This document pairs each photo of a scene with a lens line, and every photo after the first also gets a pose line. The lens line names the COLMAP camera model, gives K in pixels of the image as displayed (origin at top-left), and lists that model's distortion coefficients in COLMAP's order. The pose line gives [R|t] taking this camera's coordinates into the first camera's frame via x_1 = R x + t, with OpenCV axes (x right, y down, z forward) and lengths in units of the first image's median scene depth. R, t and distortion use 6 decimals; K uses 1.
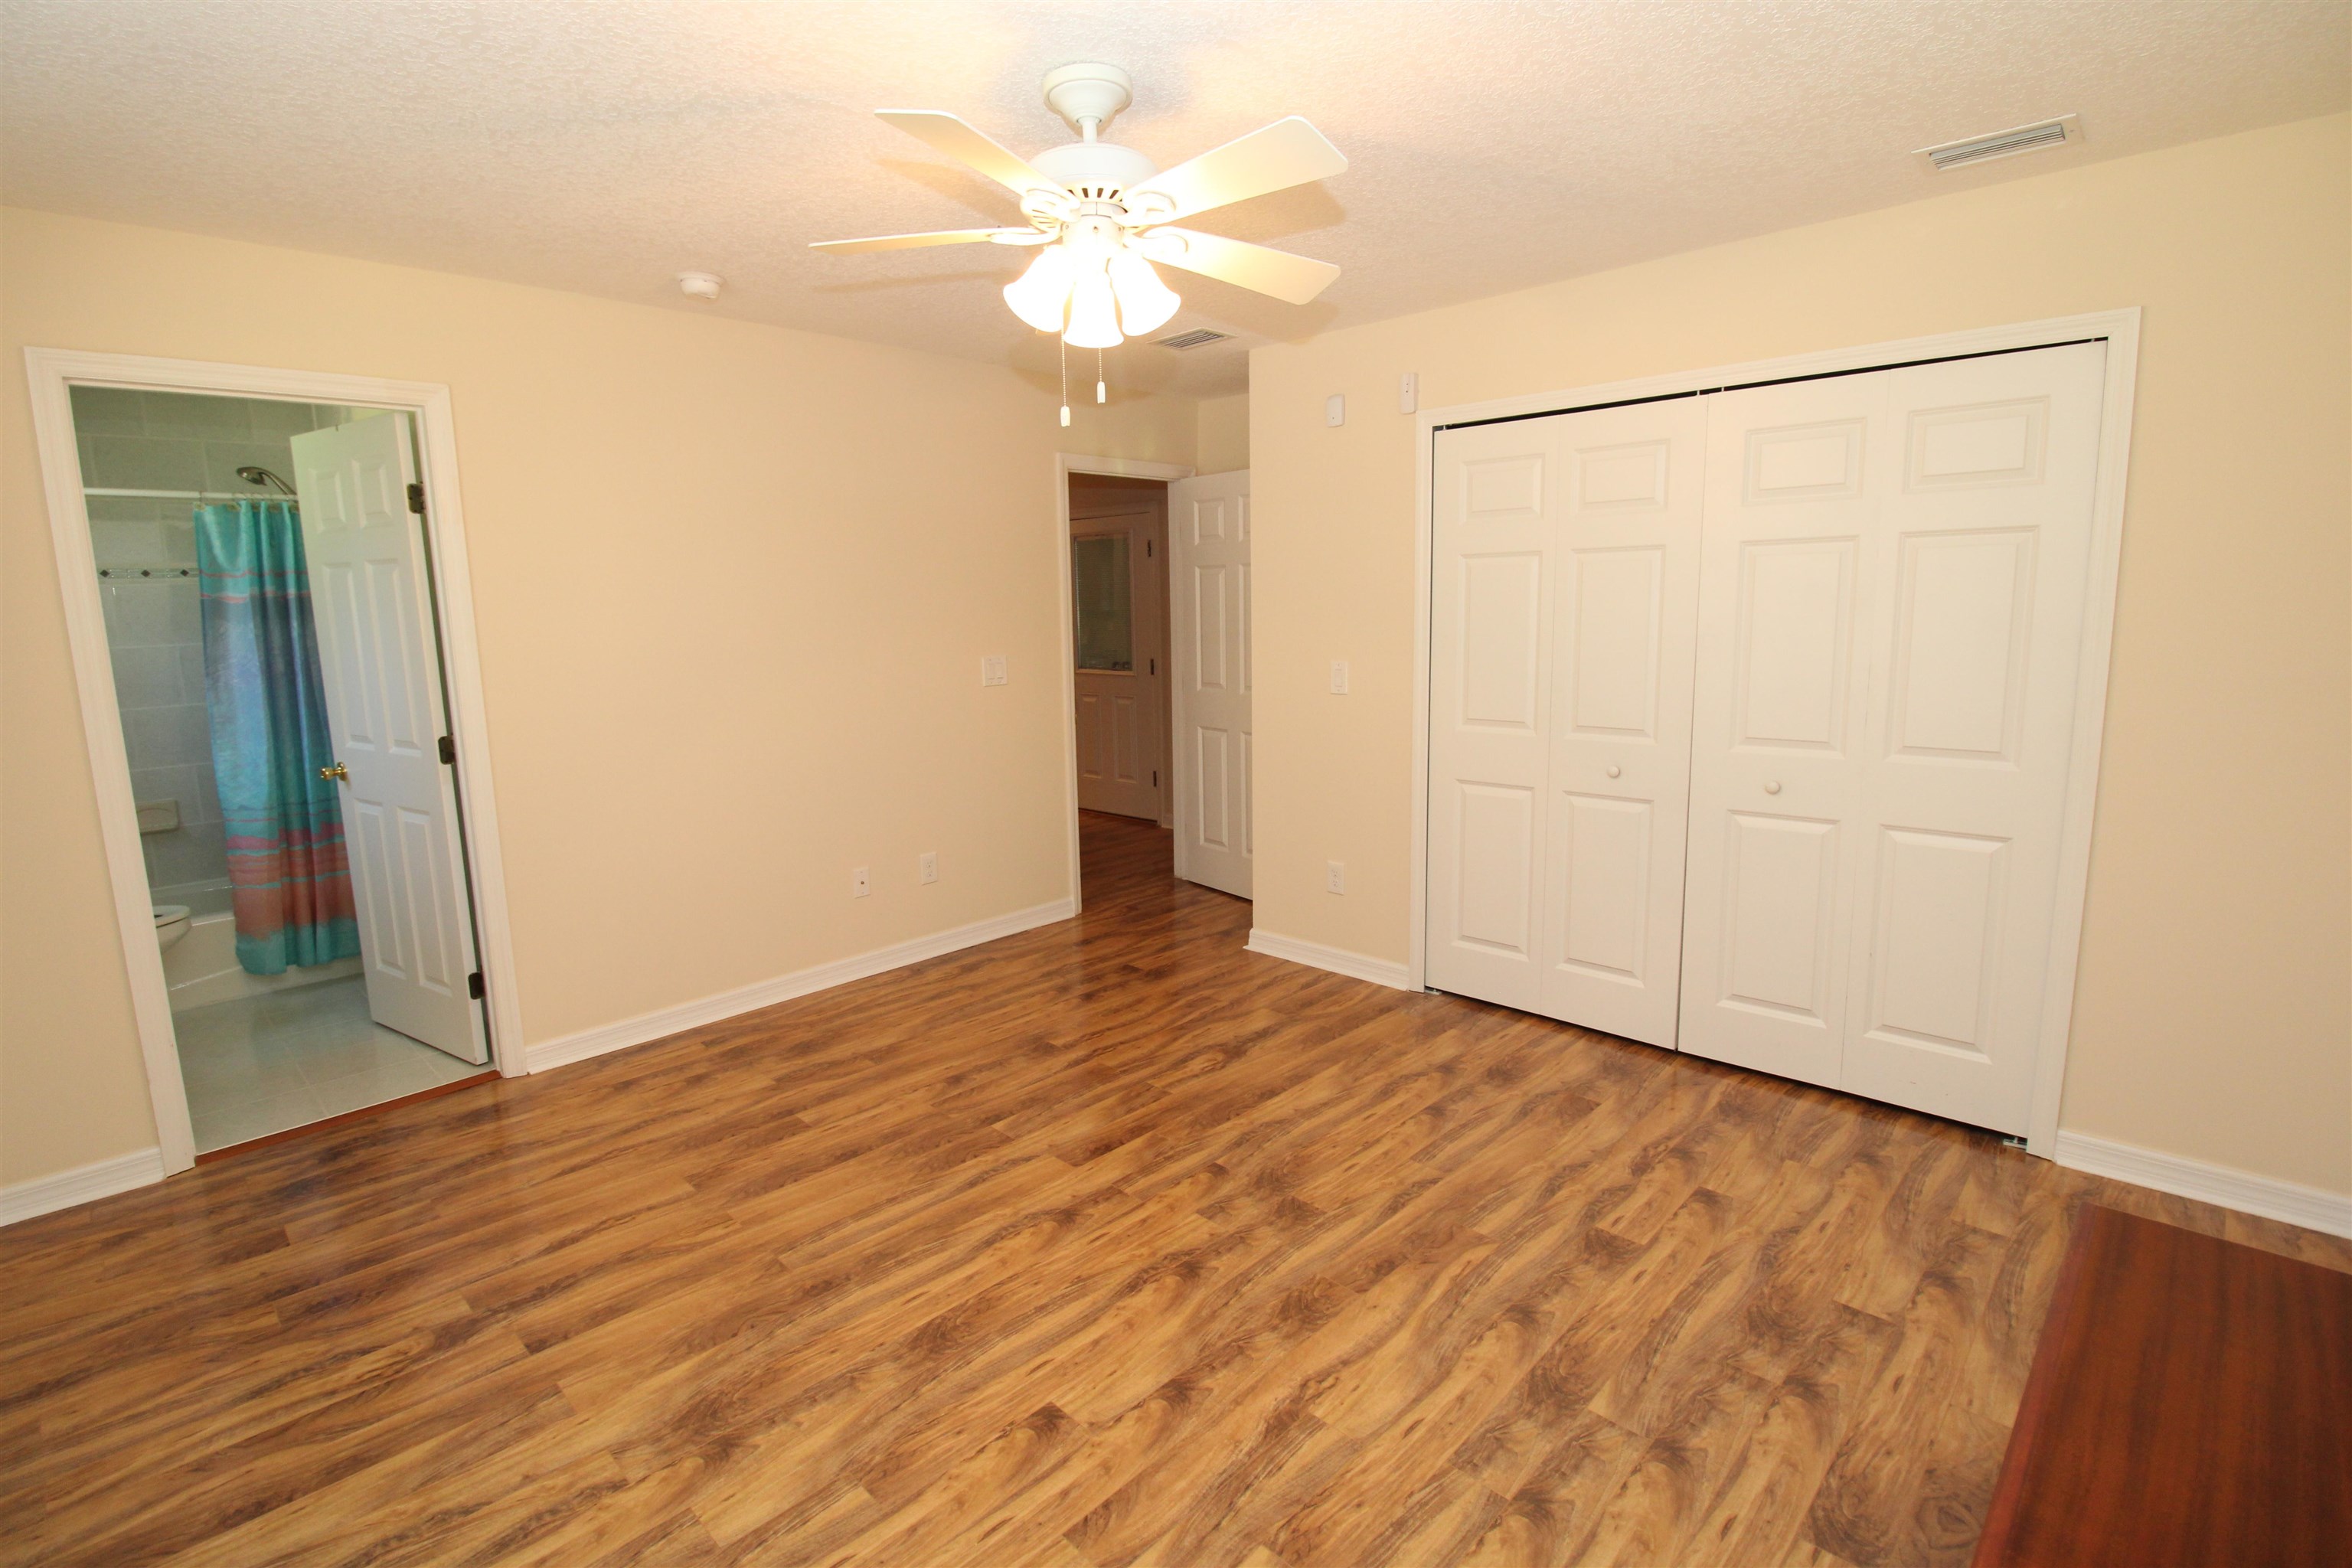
lens RADIAL K [[1095.7, 0, 1163.8], [0, 1095.7, 762.9], [0, 0, 1]] dist [-0.005127, -0.002419]
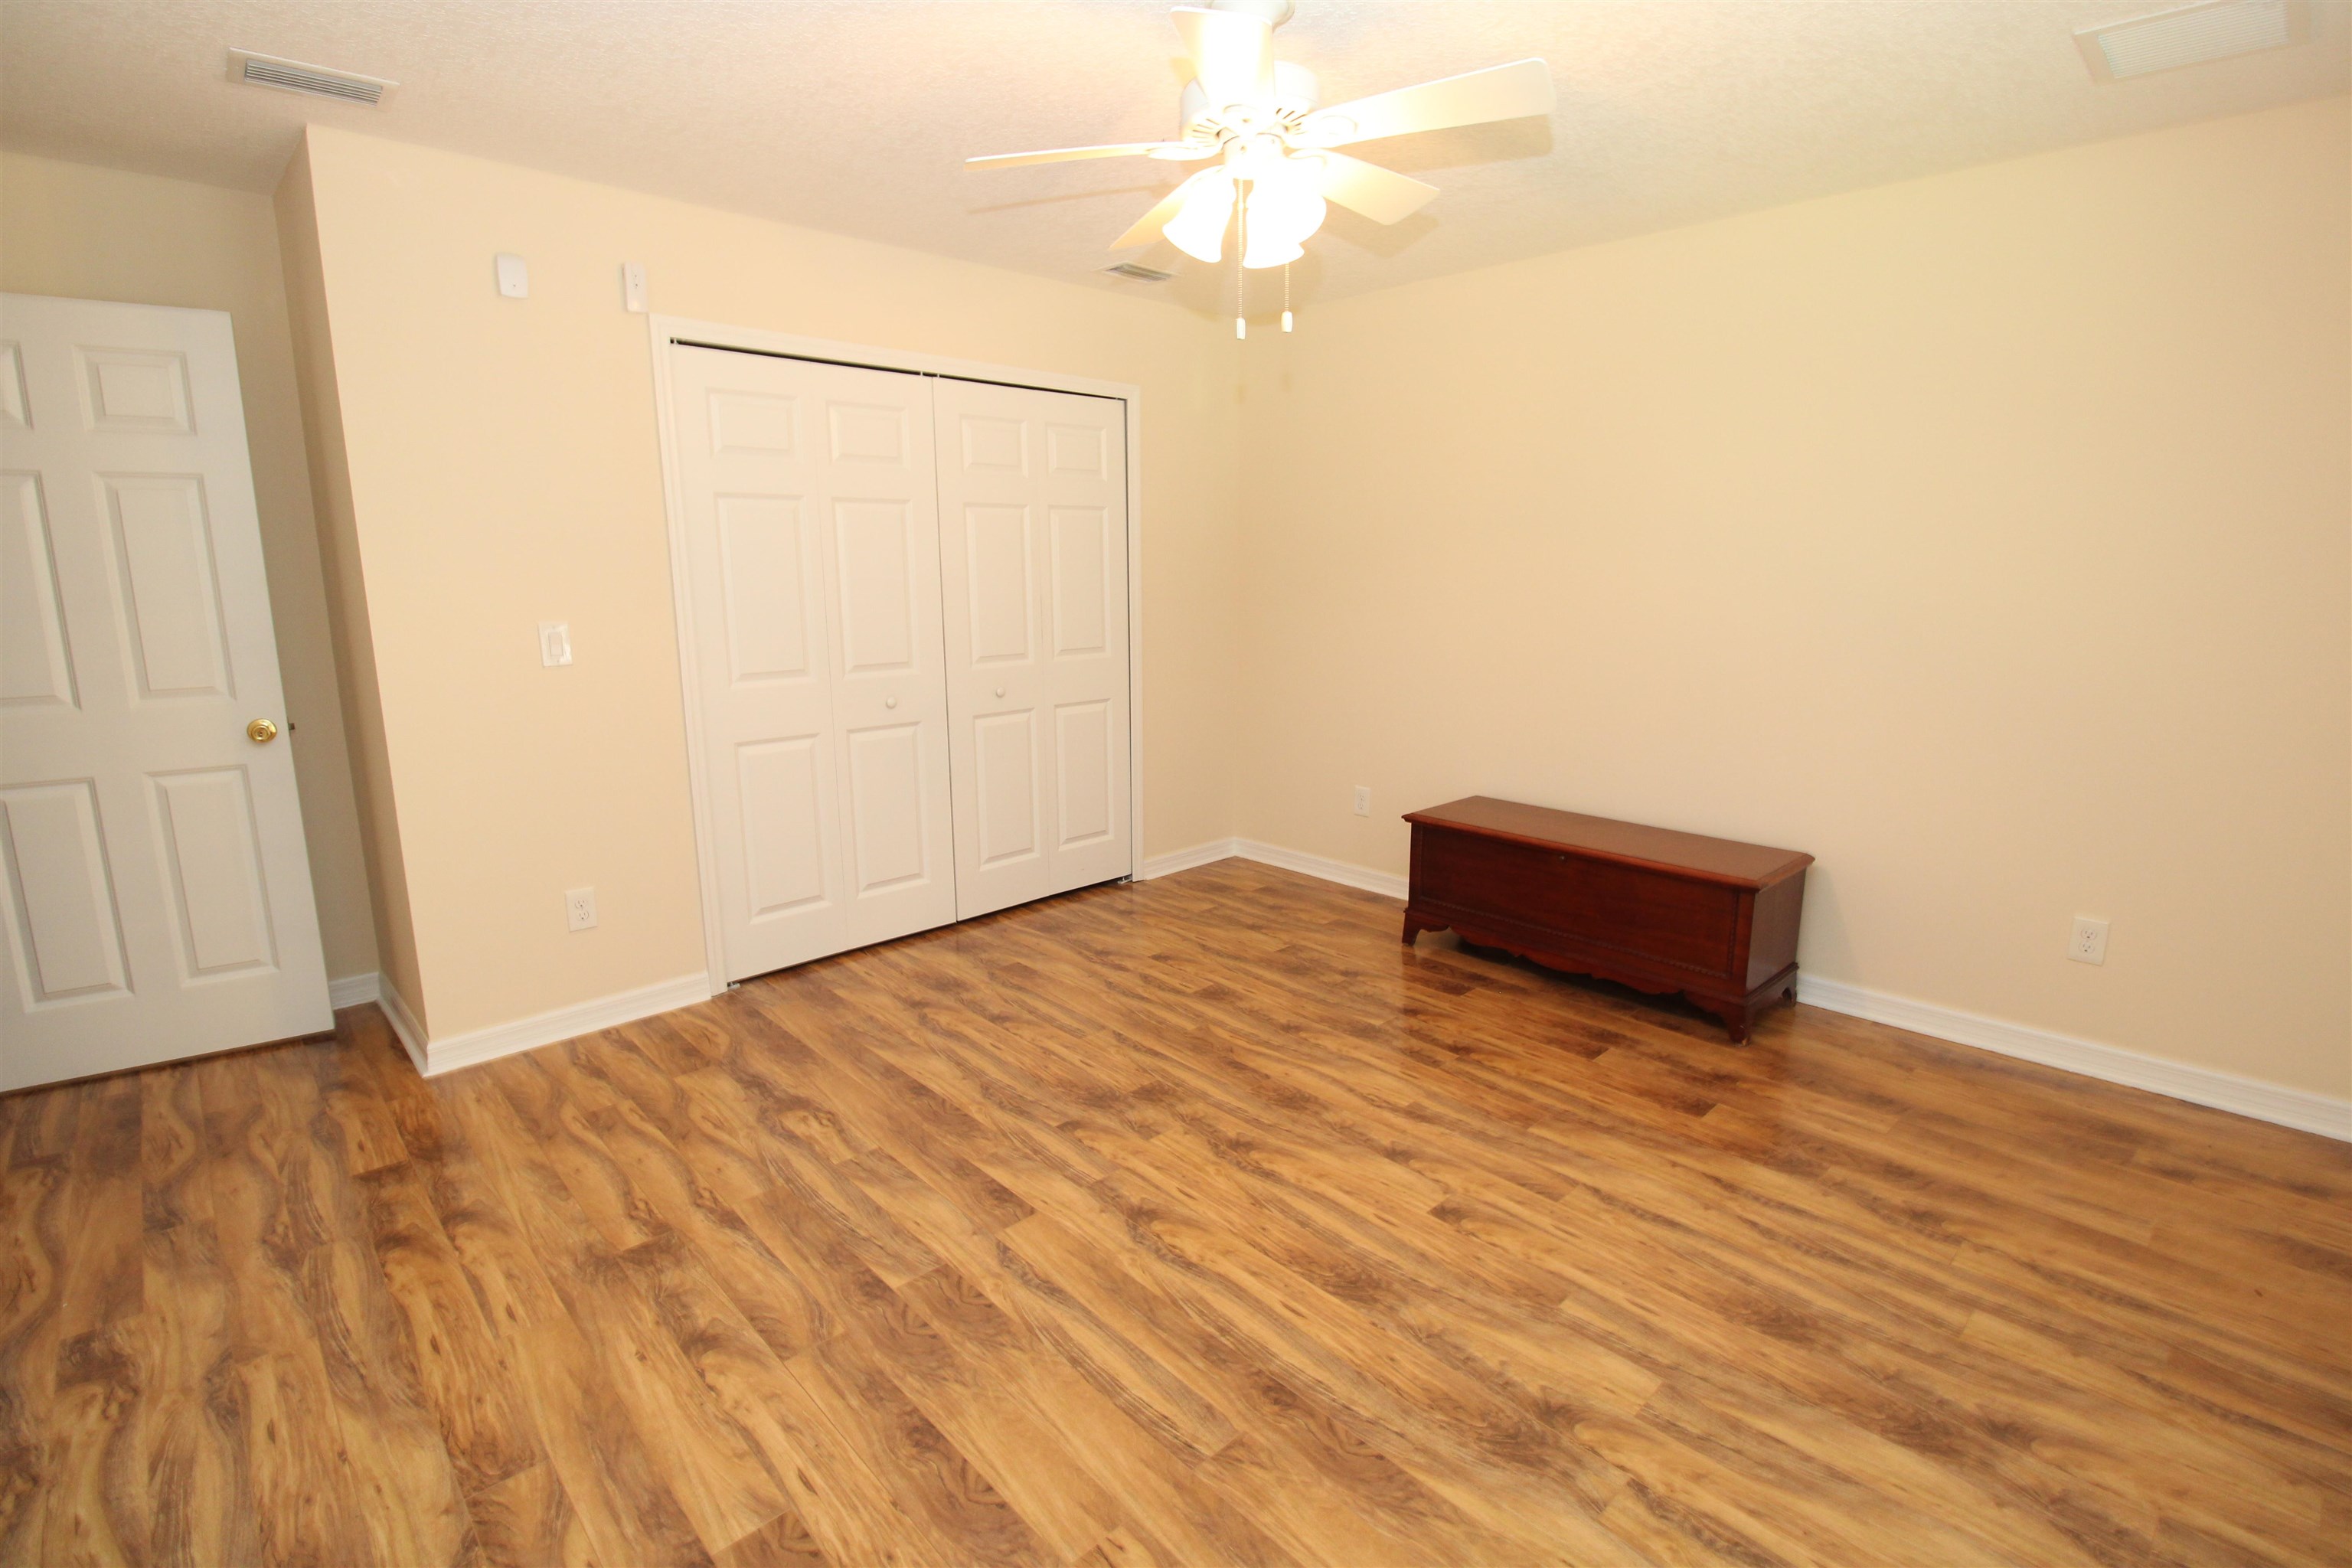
lens RADIAL K [[1095.7, 0, 1159.5], [0, 1095.7, 787.9], [0, 0, 1]] dist [-0.005127, -0.002419]
pose [[0.035782, -0.184025, 0.982270, -0.878558], [0.149287, 0.972855, 0.176823, -0.083024], [-0.988146, 0.140313, 0.062283, 0.849123]]
